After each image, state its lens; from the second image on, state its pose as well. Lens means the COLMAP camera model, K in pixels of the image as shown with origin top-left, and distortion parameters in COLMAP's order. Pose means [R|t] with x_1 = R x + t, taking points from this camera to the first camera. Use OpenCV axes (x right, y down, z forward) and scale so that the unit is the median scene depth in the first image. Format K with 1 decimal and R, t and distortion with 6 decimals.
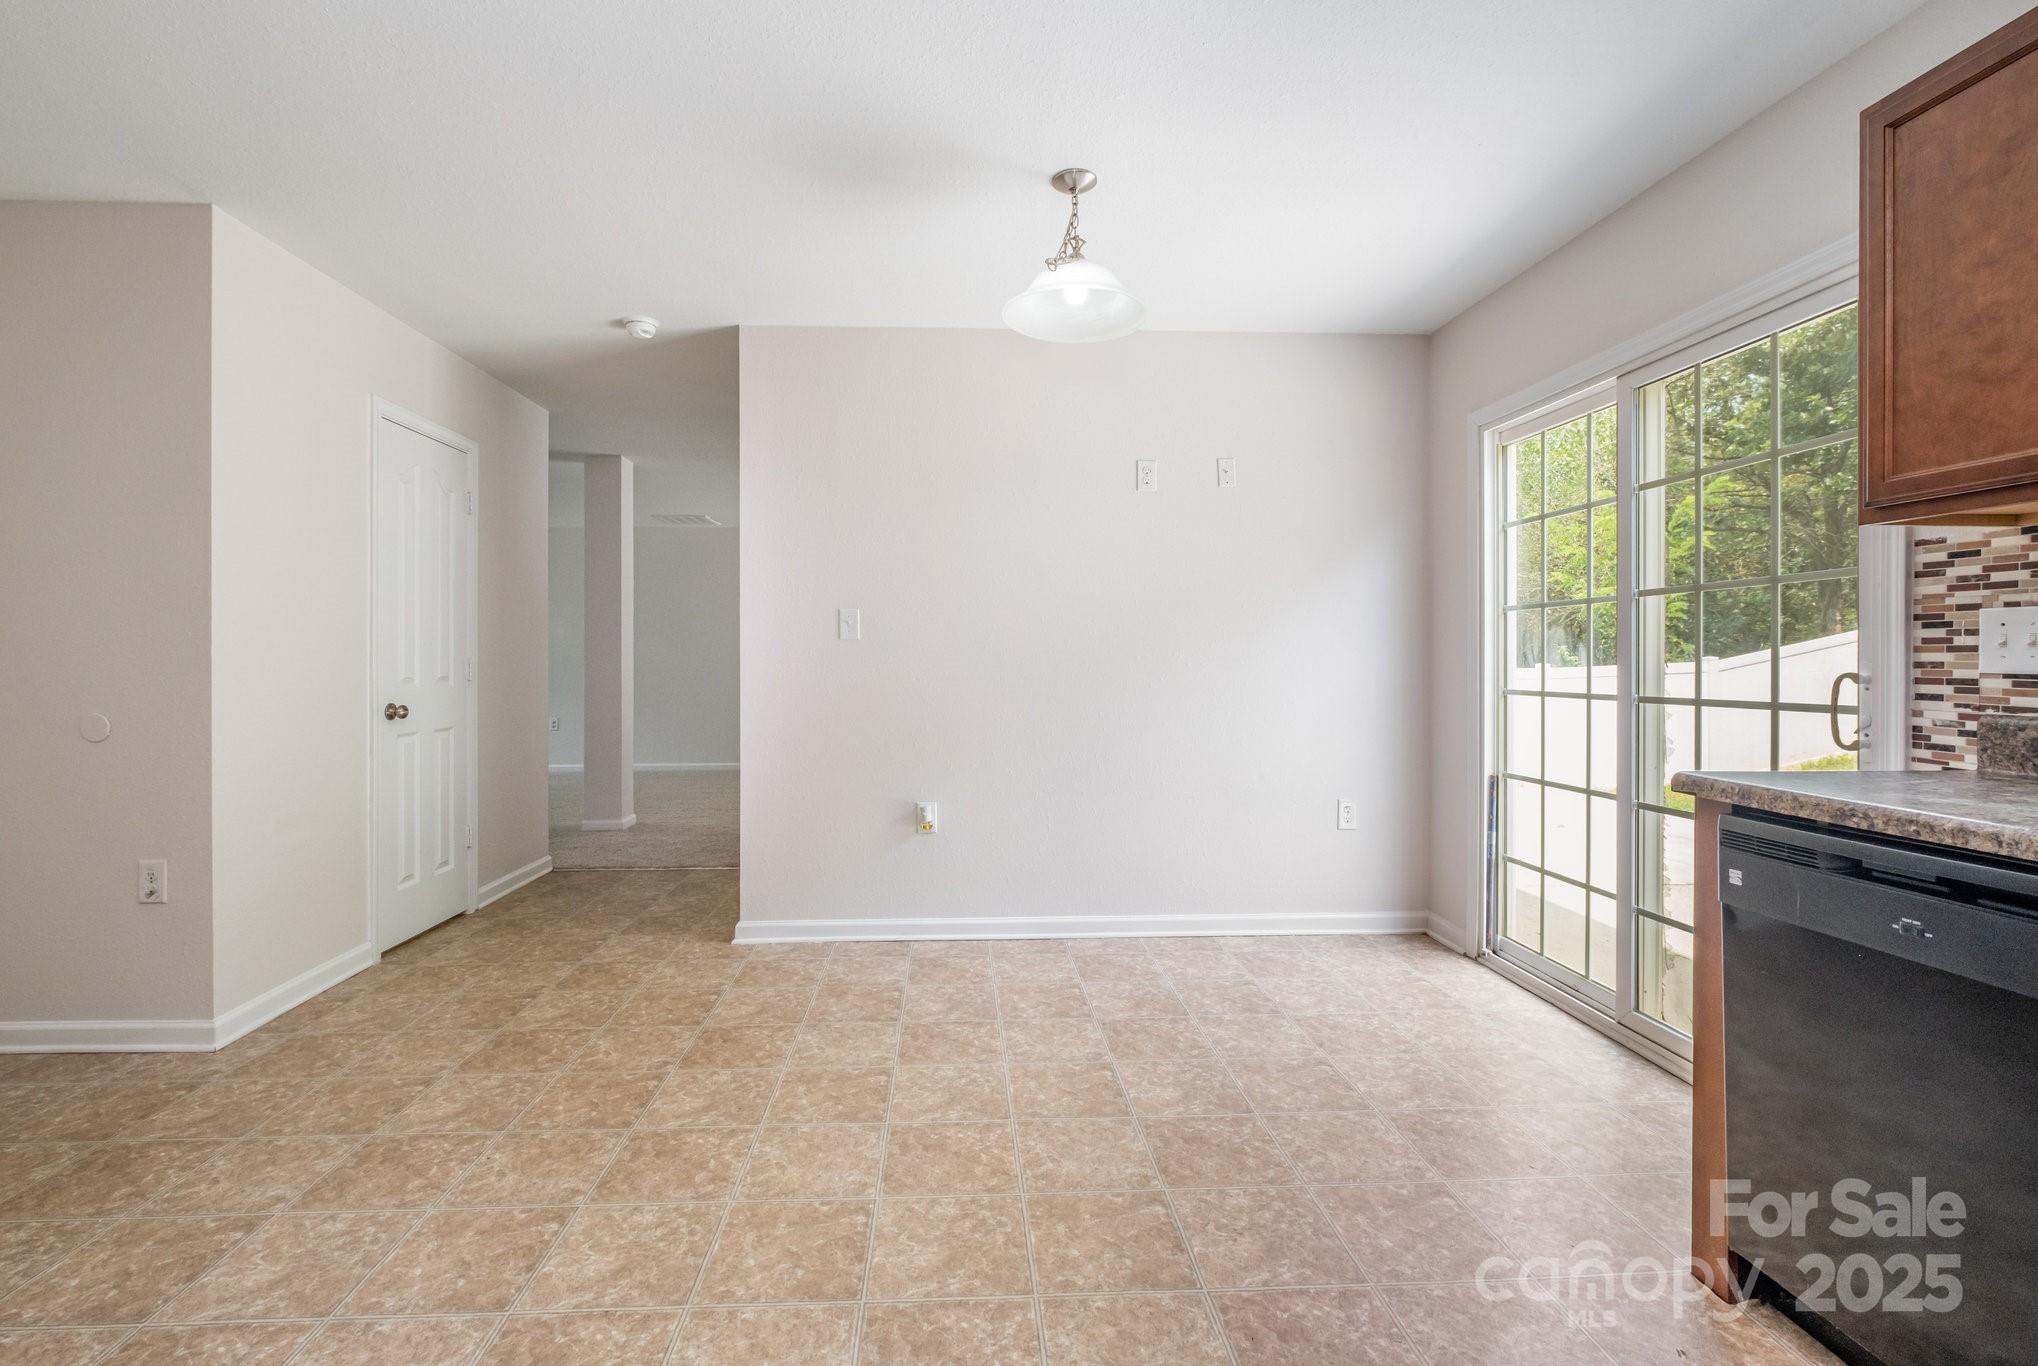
lens RADIAL K [[913.0, 0, 1005.8], [0, 913.0, 661.1], [0, 0, 1]] dist [-0.000216, 0.000024]
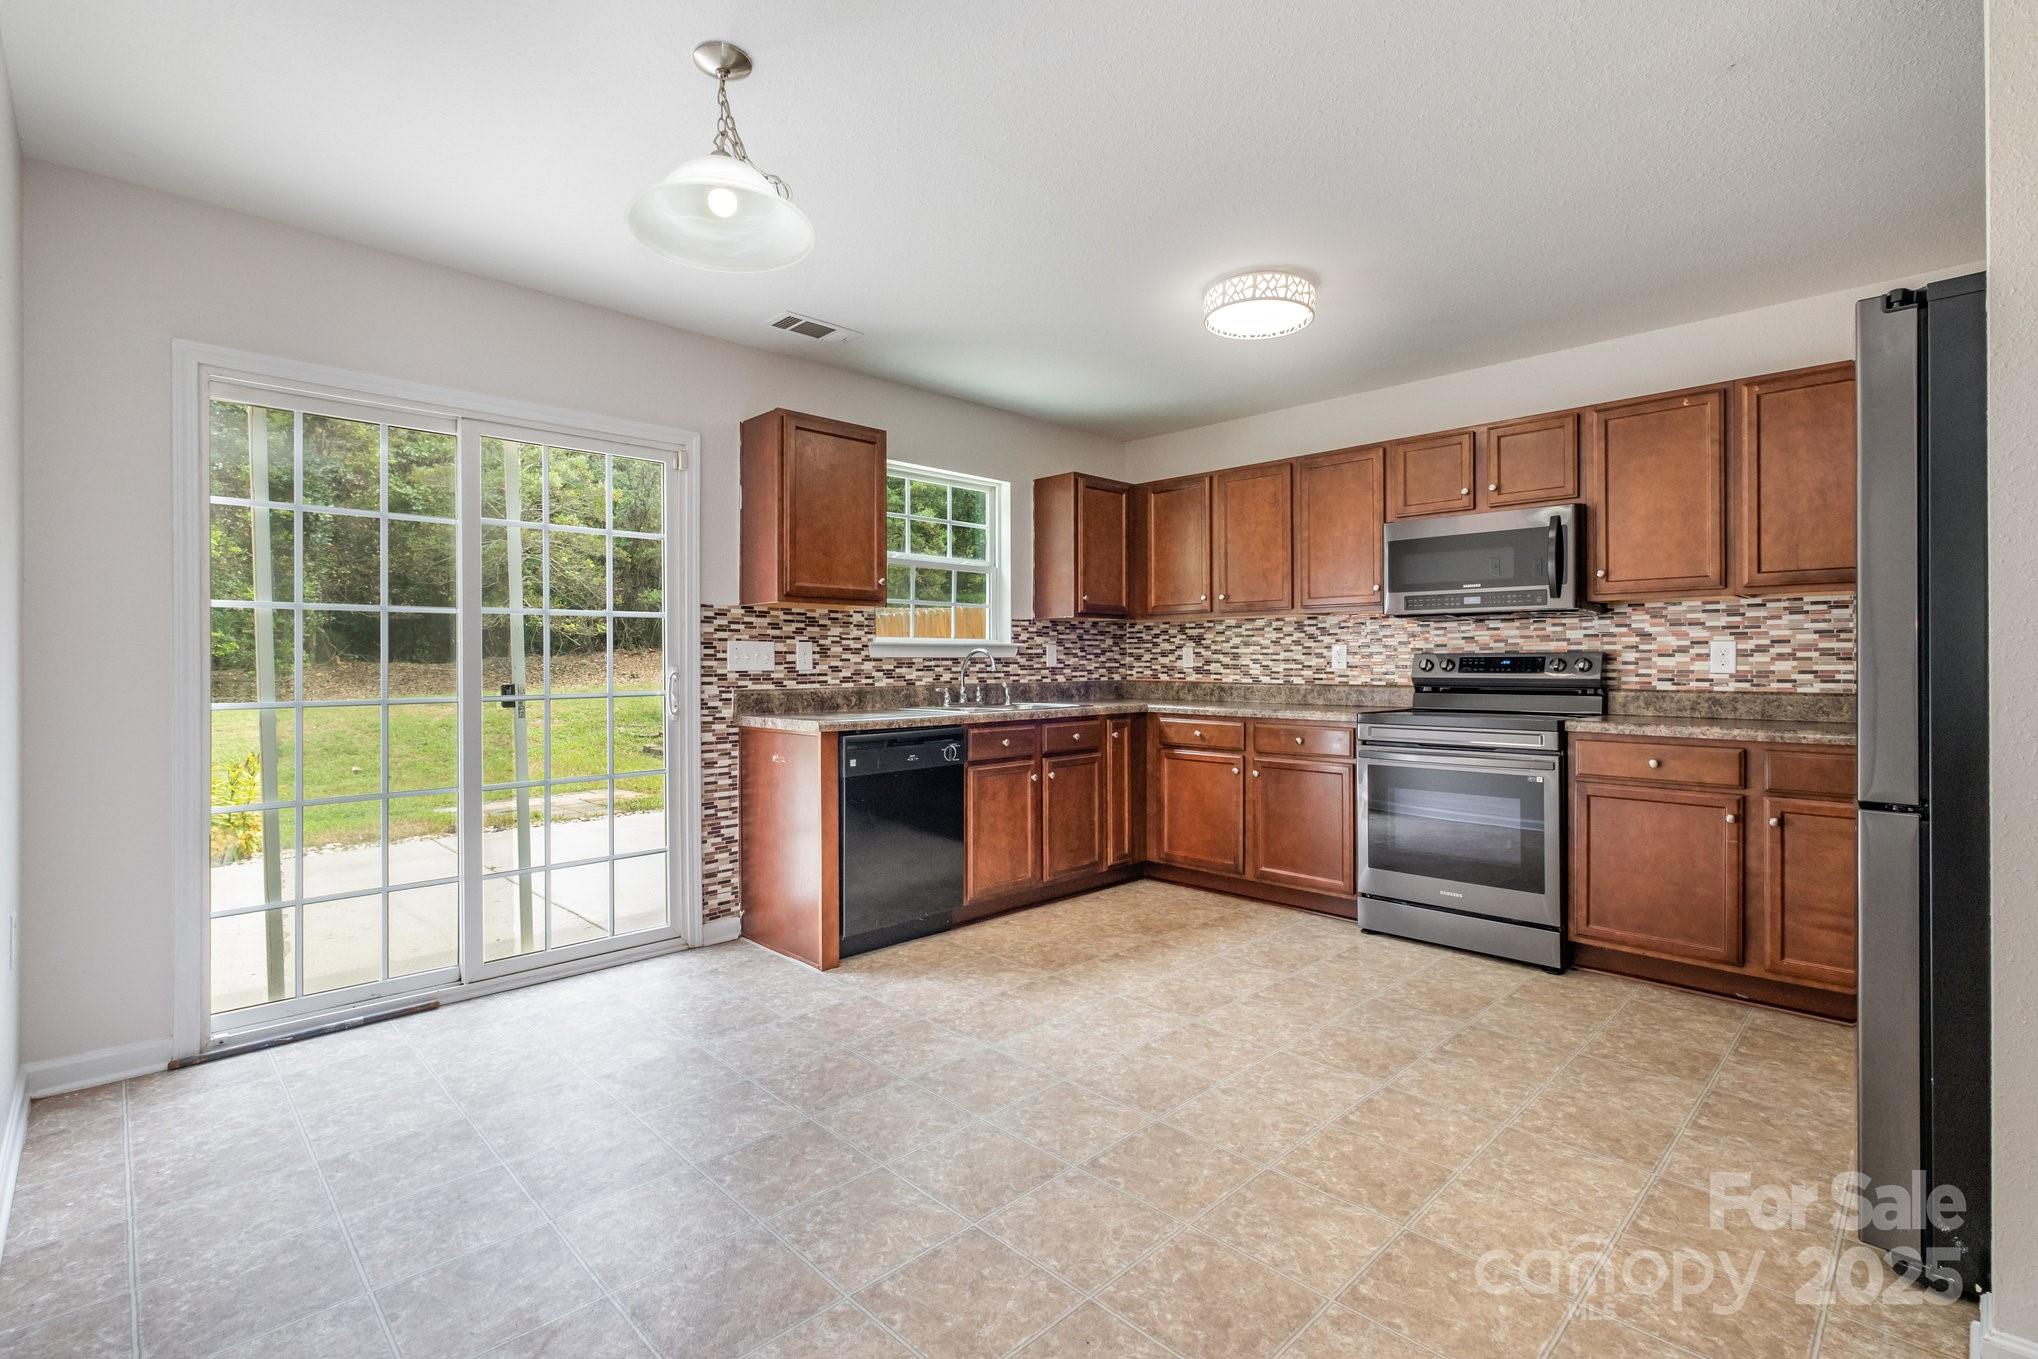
lens RADIAL K [[913.0, 0, 1005.8], [0, 913.0, 657.6], [0, 0, 1]] dist [-0.000216, 0.000024]
pose [[-0.656490, 0.005630, 0.754314, -0.943683], [0.004259, 0.999984, -0.003758, -0.006770], [-0.754323, 0.000746, -0.656504, 1.850666]]
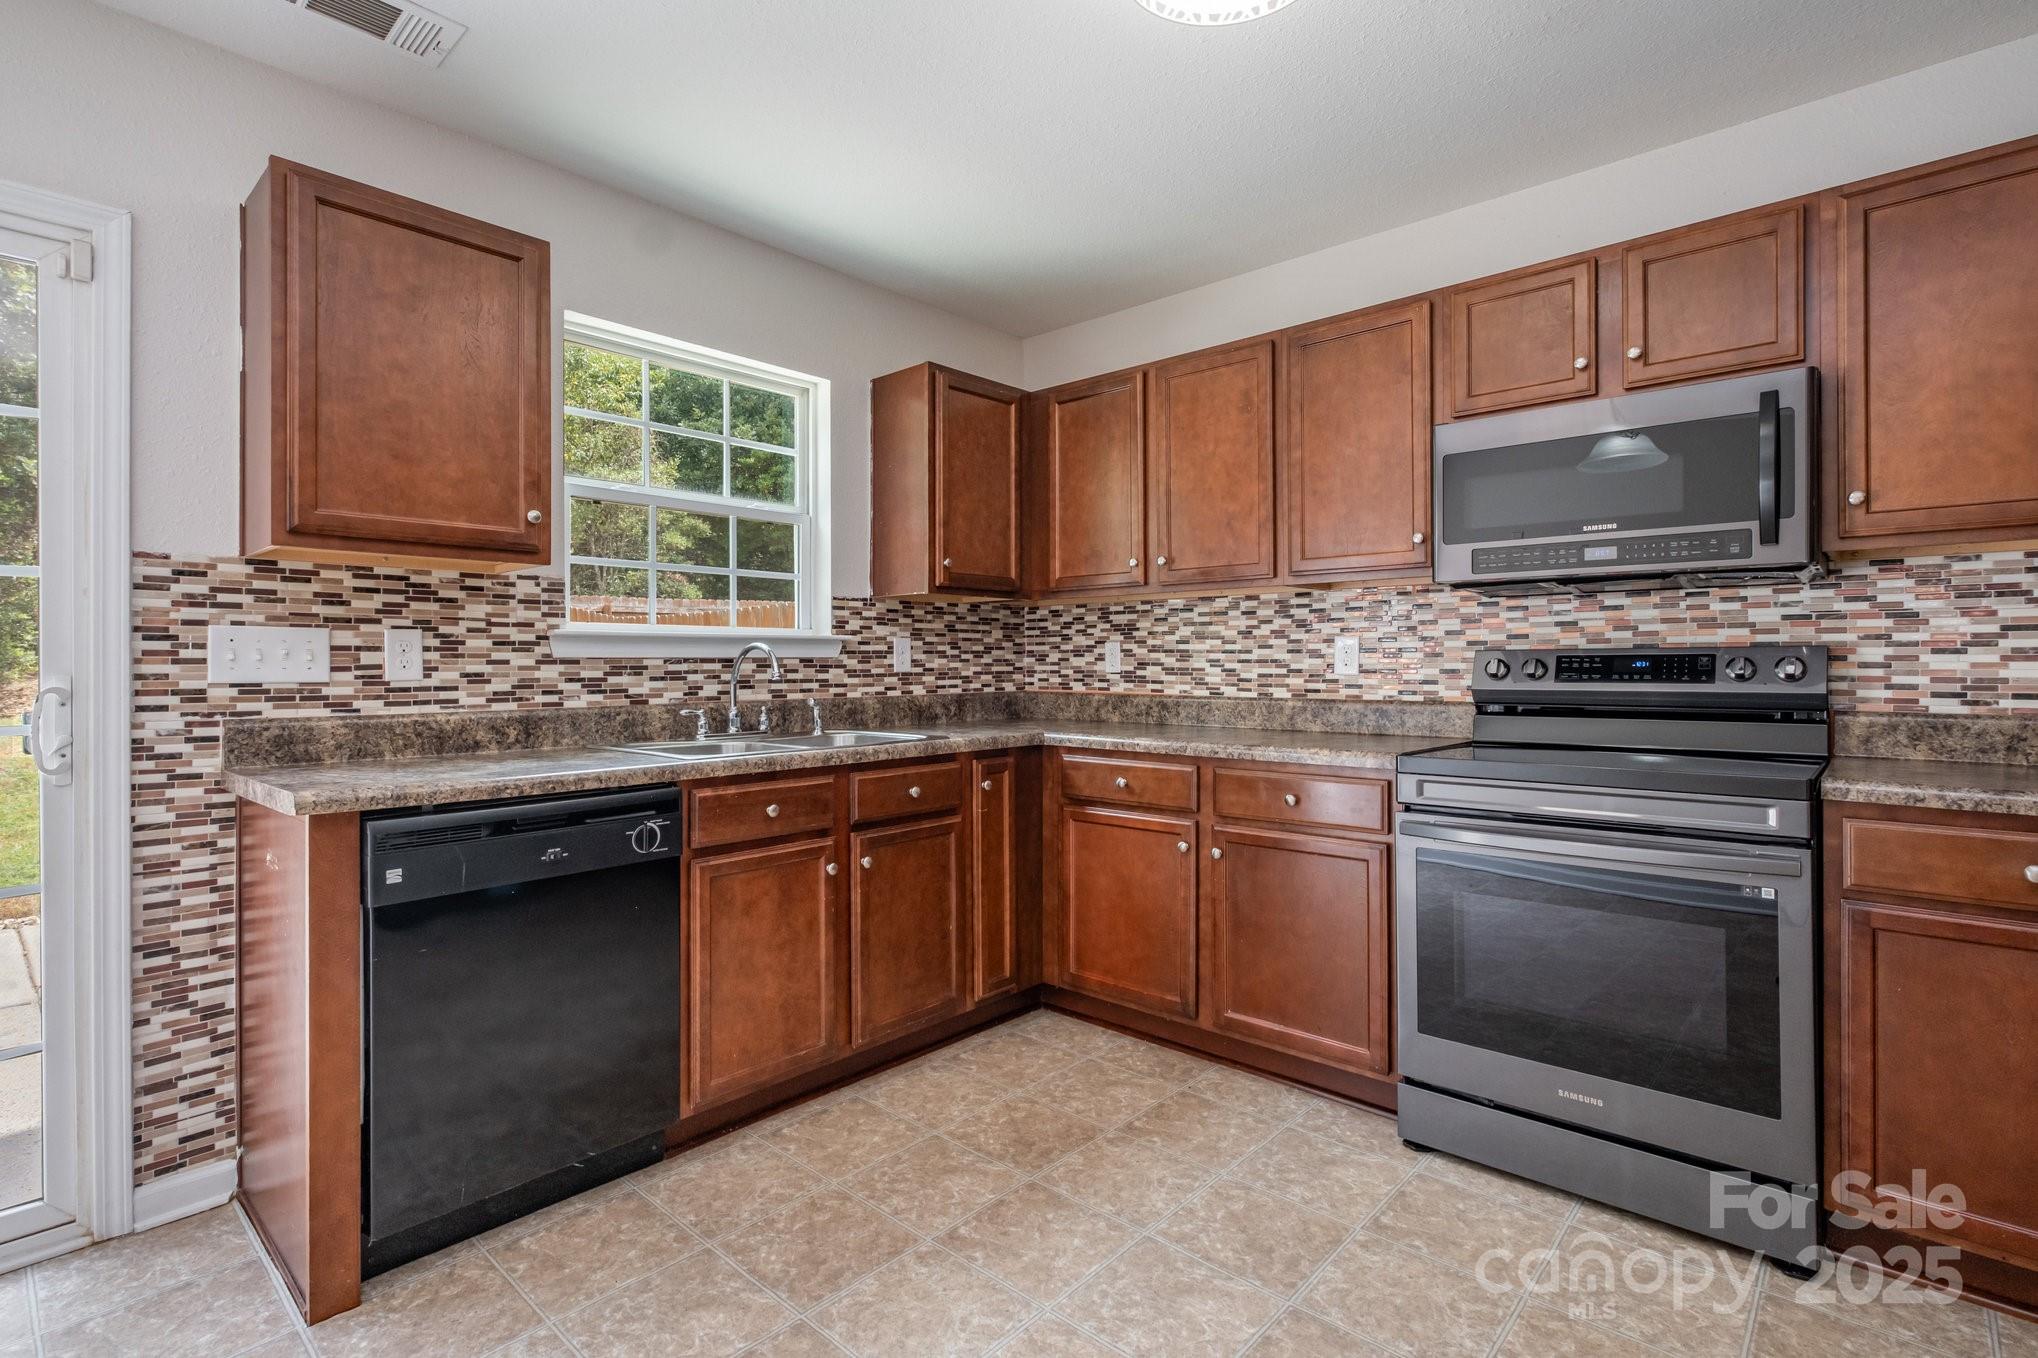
lens RADIAL K [[964.6, 0, 996.5], [0, 964.6, 660.0], [0, 0, 1]] dist [0.003029, 0.001157]
pose [[-0.693848, 0.006337, 0.720094, -0.422316], [0.005970, 0.999978, -0.003047, -0.005723], [-0.720097, 0.002185, -0.693870, 1.087914]]
